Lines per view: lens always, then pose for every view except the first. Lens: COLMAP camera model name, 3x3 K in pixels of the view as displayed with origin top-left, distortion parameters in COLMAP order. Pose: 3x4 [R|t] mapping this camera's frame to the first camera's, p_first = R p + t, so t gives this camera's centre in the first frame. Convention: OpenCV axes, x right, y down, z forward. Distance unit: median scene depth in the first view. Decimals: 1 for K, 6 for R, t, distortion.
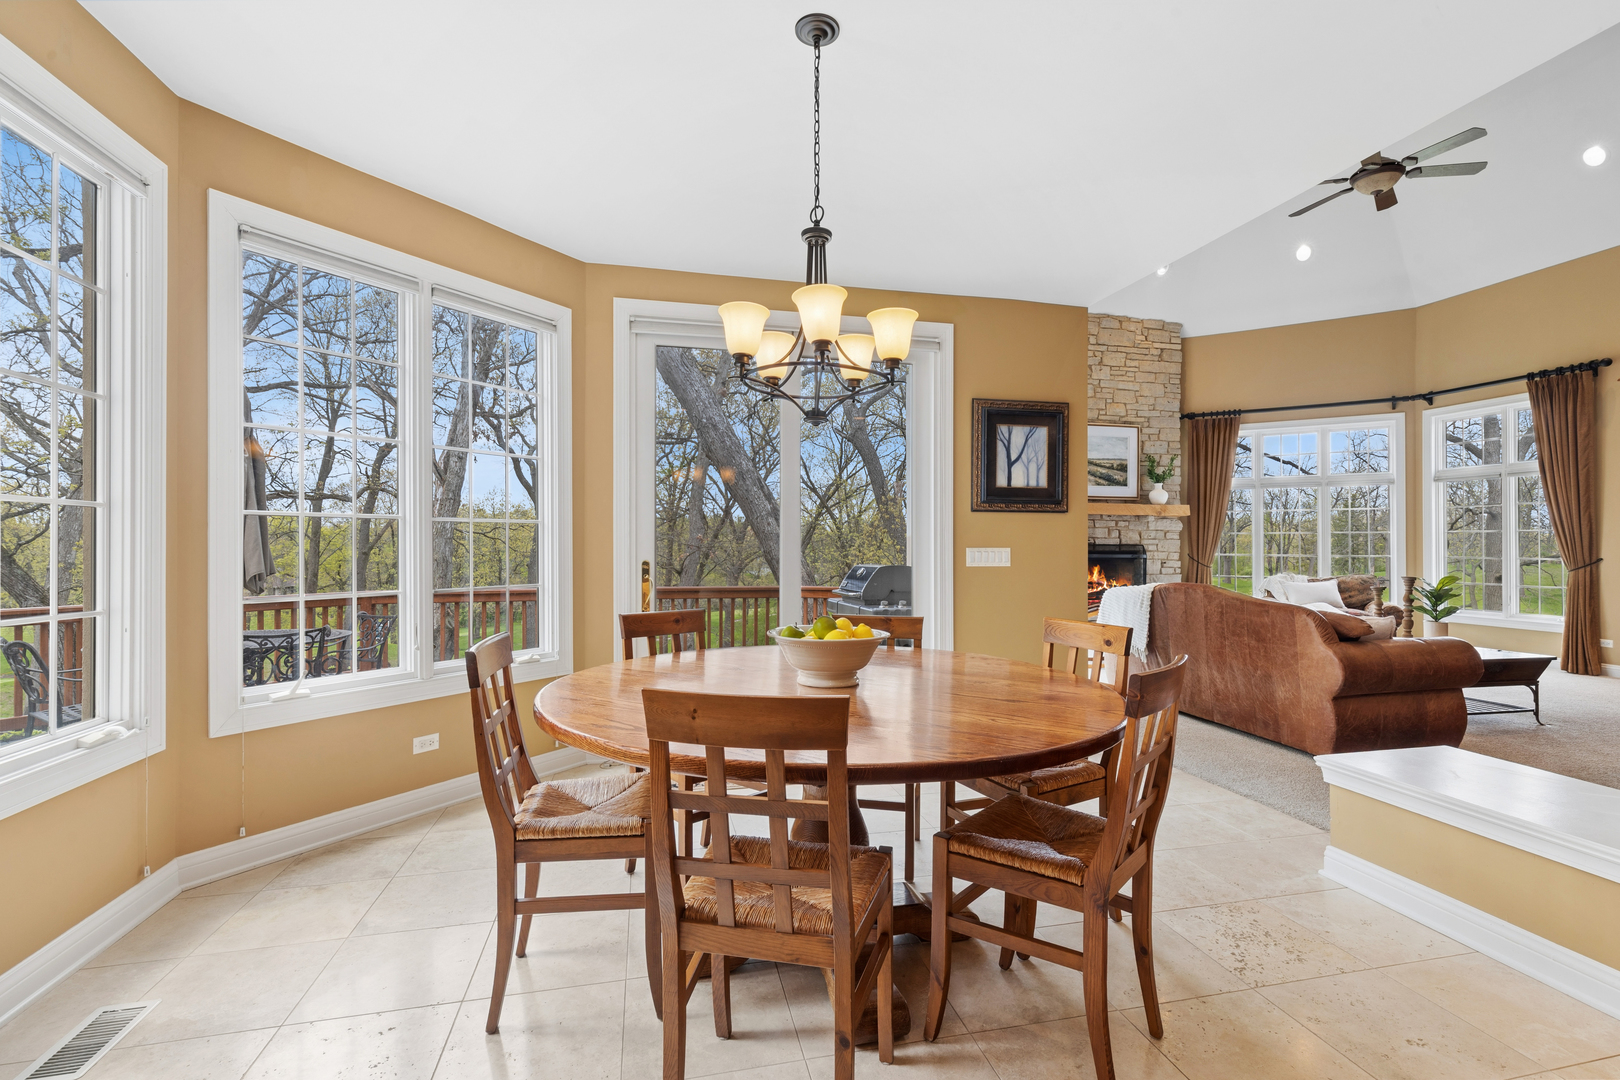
lens RADIAL K [[736.2, 0, 836.2], [0, 736.2, 546.9], [0, 0, 1]] dist [0.013257, 0.000346]
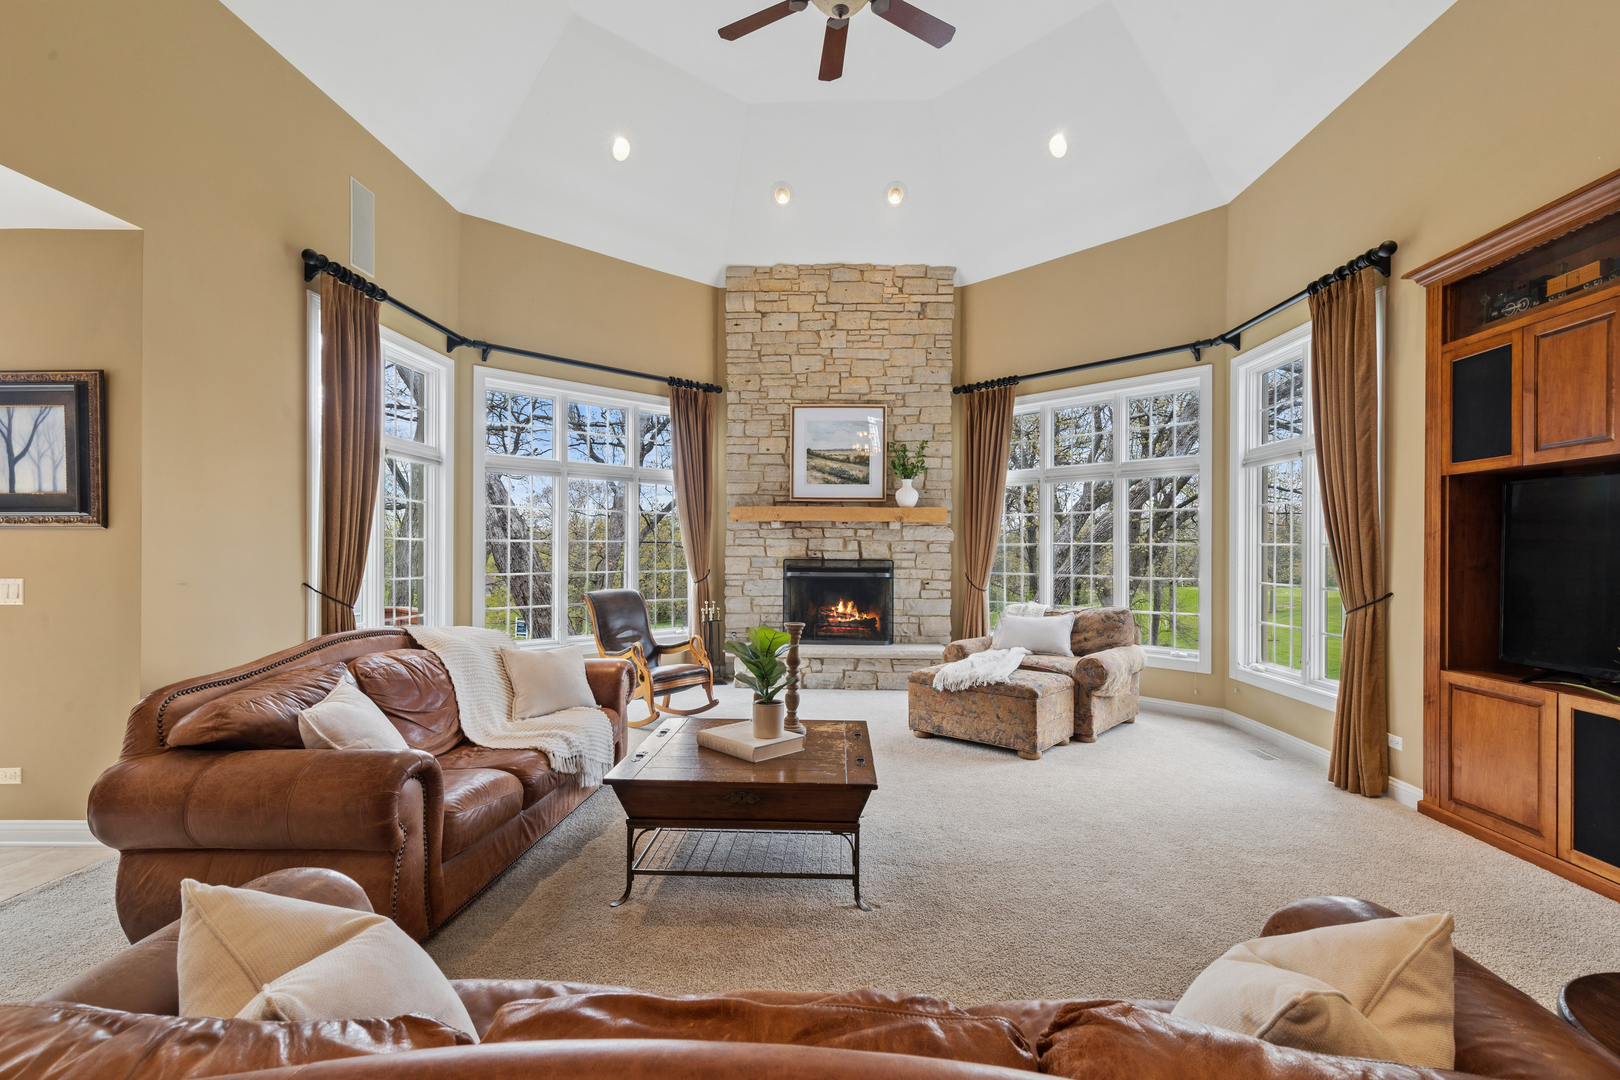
lens RADIAL K [[736.2, 0, 808.4], [0, 736.2, 552.1], [0, 0, 1]] dist [0.013257, 0.000346]
pose [[0.963902, -0.000132, -0.266258, 0.539678], [0.000474, 0.999999, 0.001219, -0.012094], [0.266257, -0.001301, 0.963901, 0.240224]]
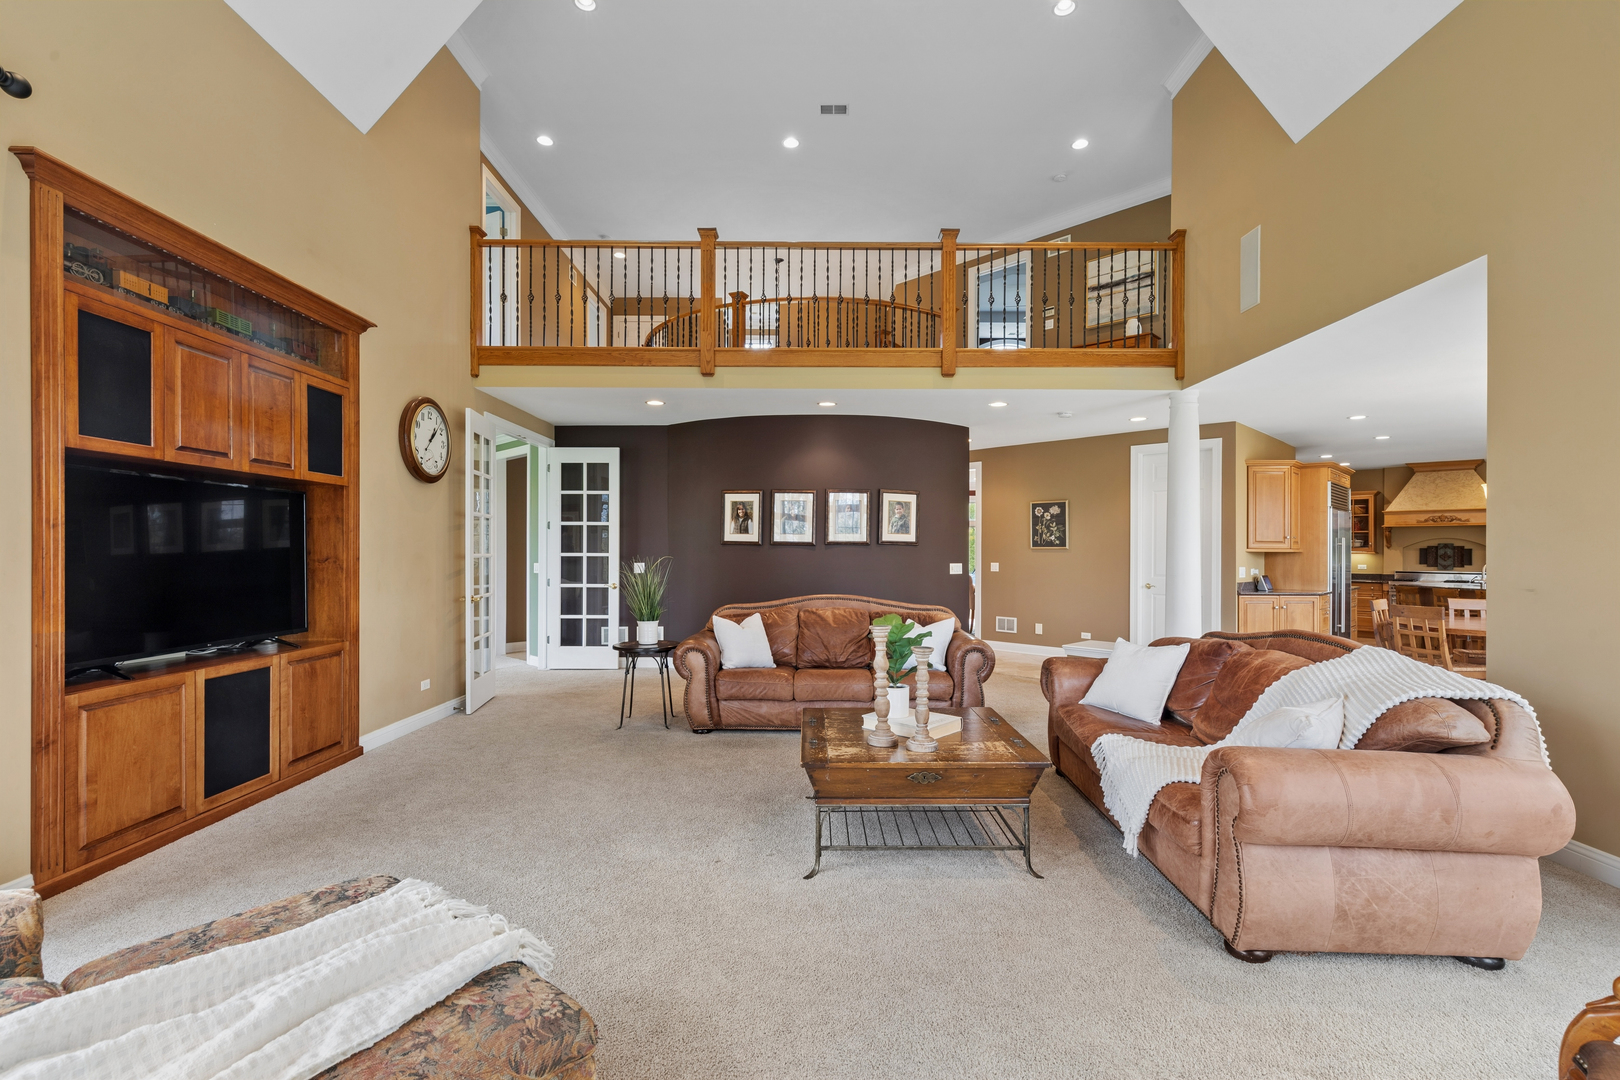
lens RADIAL K [[736.2, 0, 810.4], [0, 736.2, 549.4], [0, 0, 1]] dist [0.013257, 0.000346]
pose [[-0.968734, 0.000931, 0.248099, 0.393195], [-0.000732, 0.999978, -0.006609, -0.007528], [-0.248100, -0.006584, -0.968712, 0.886705]]
